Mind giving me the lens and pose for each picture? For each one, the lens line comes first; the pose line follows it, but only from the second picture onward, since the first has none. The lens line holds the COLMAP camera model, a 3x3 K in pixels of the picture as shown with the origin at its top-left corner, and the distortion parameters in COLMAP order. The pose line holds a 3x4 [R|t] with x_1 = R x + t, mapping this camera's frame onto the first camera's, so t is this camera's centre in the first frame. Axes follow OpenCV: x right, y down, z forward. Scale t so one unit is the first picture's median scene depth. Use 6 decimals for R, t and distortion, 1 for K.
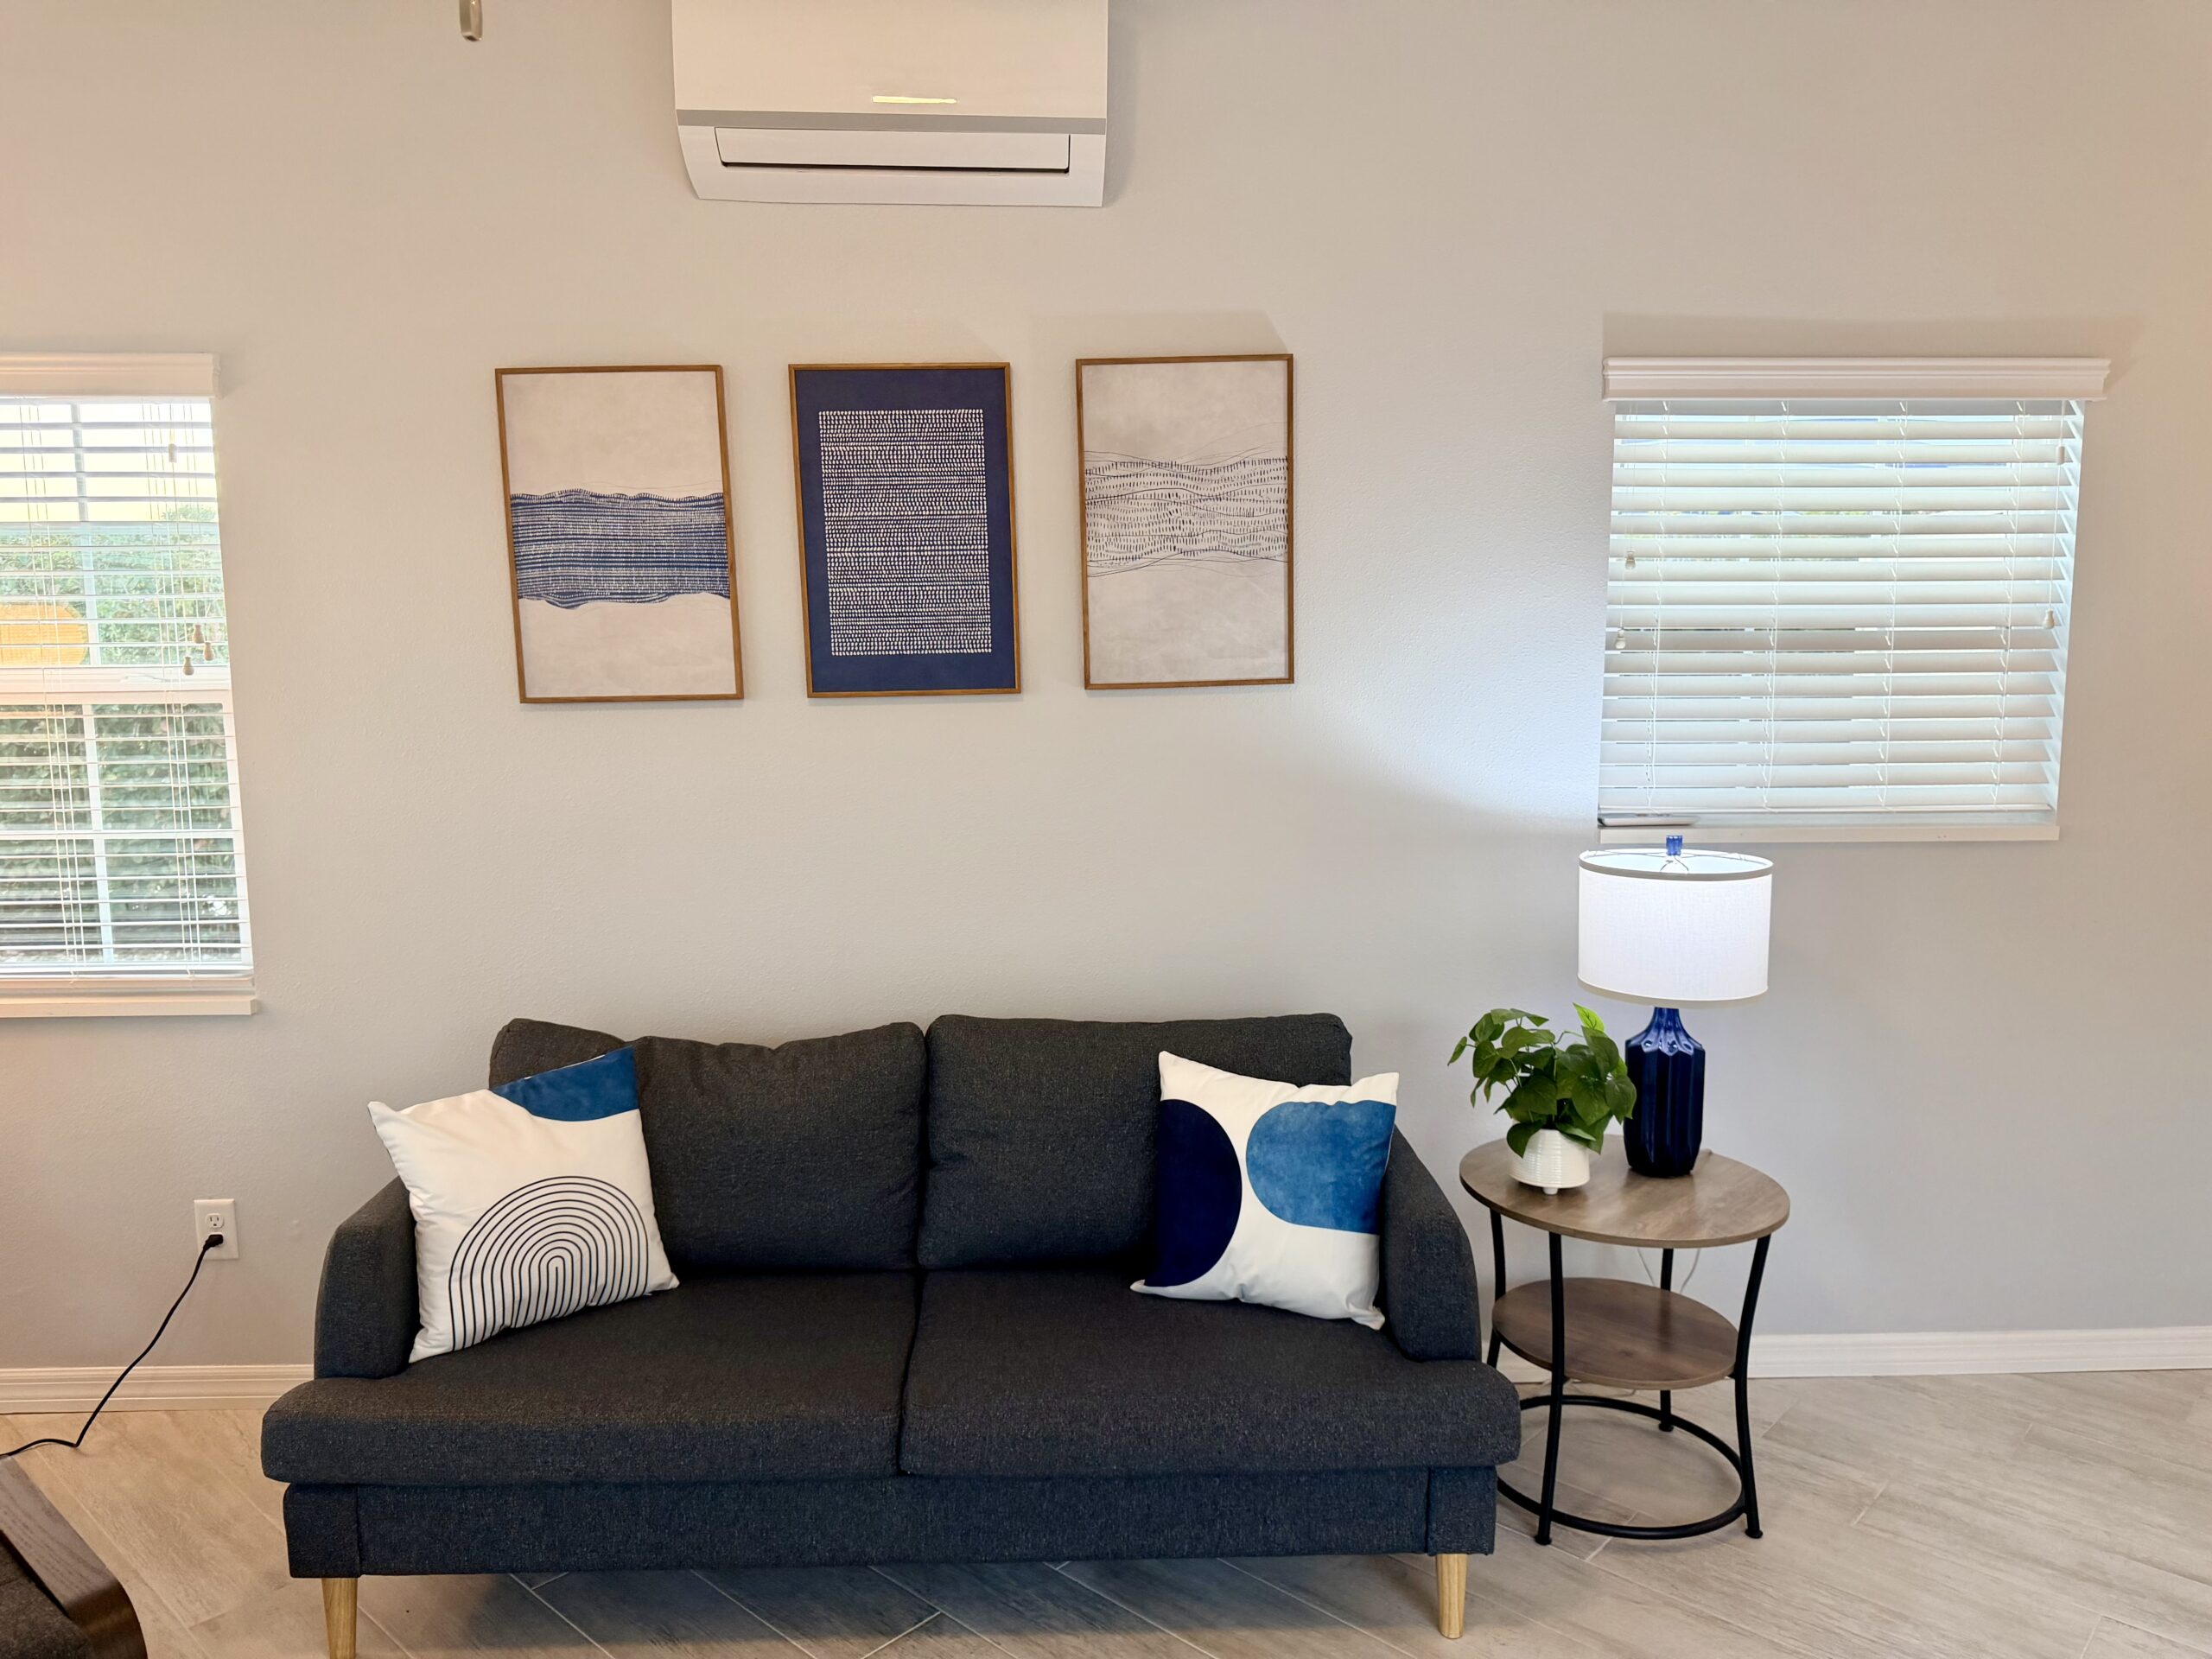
lens RADIAL K [[1559.4, 0, 1093.5], [0, 1559.4, 842.0], [0, 0, 1]] dist [0.065174, -0.073070]
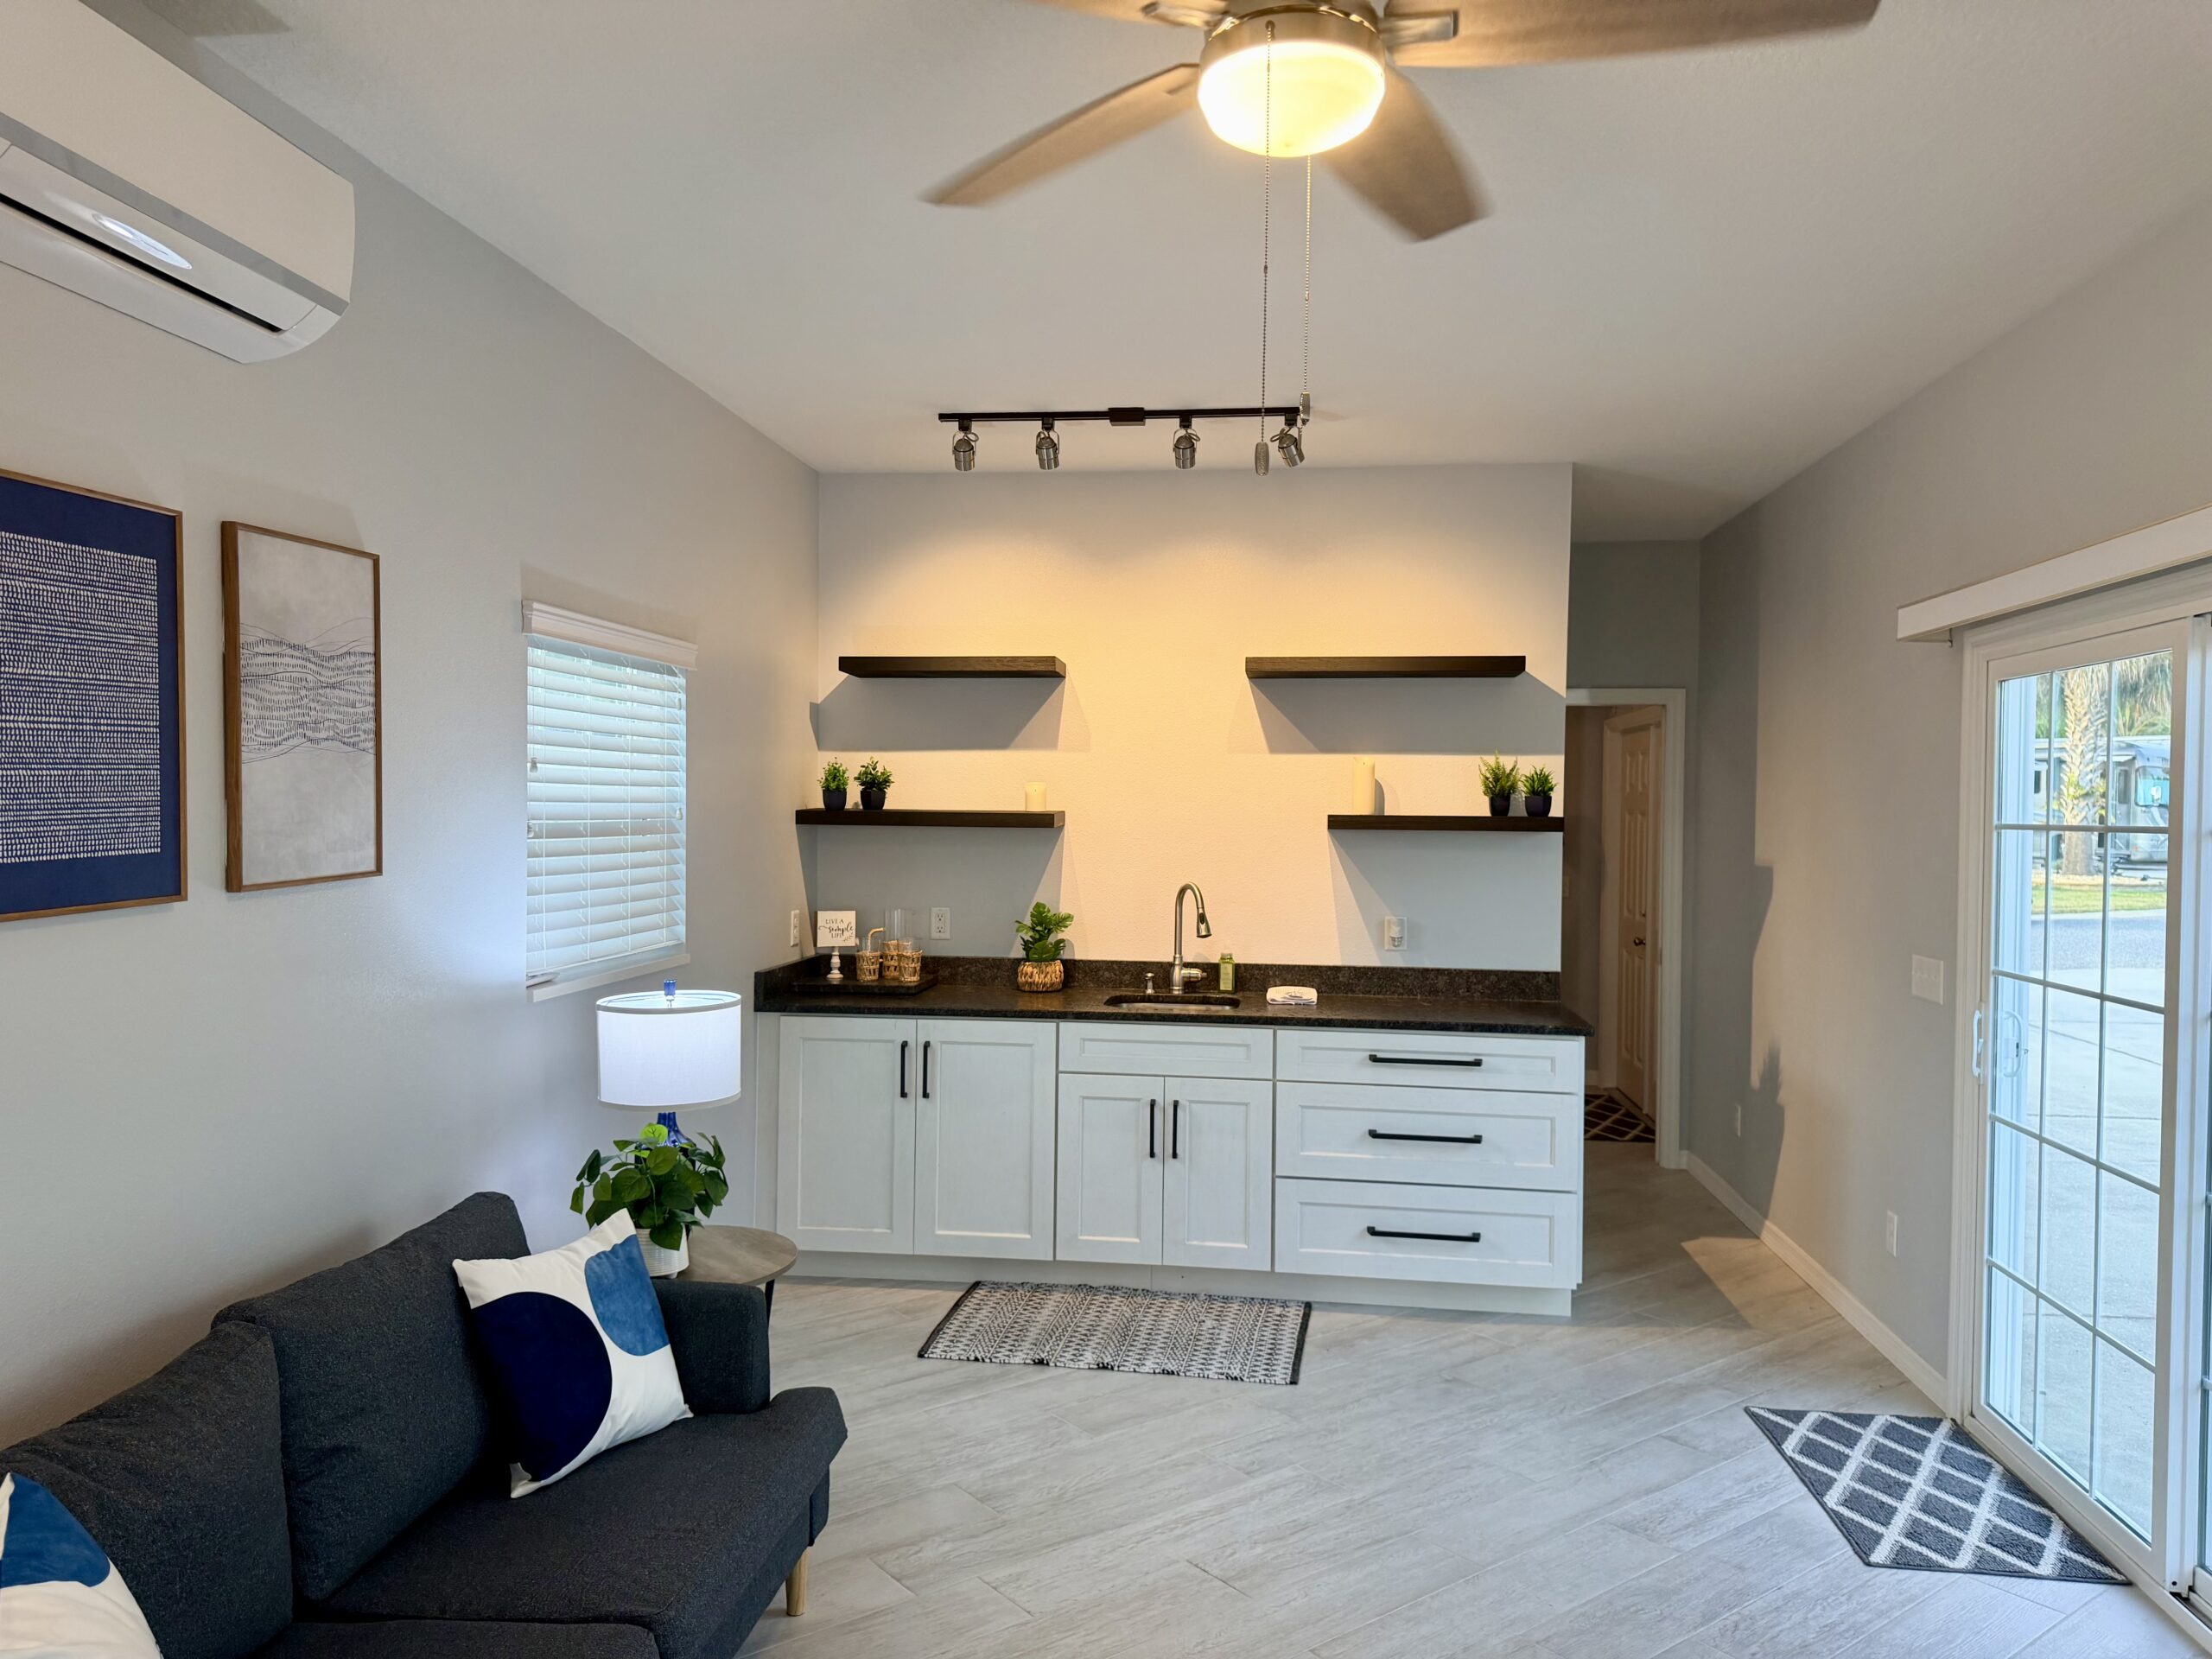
lens RADIAL K [[1559.4, 0, 1098.8], [0, 1559.4, 837.8], [0, 0, 1]] dist [0.065174, -0.073070]
pose [[0.168528, -0.017457, 0.985542, -0.806304], [0.117071, 0.993121, -0.002428, -0.071437], [-0.978720, 0.115787, 0.169412, 0.392519]]
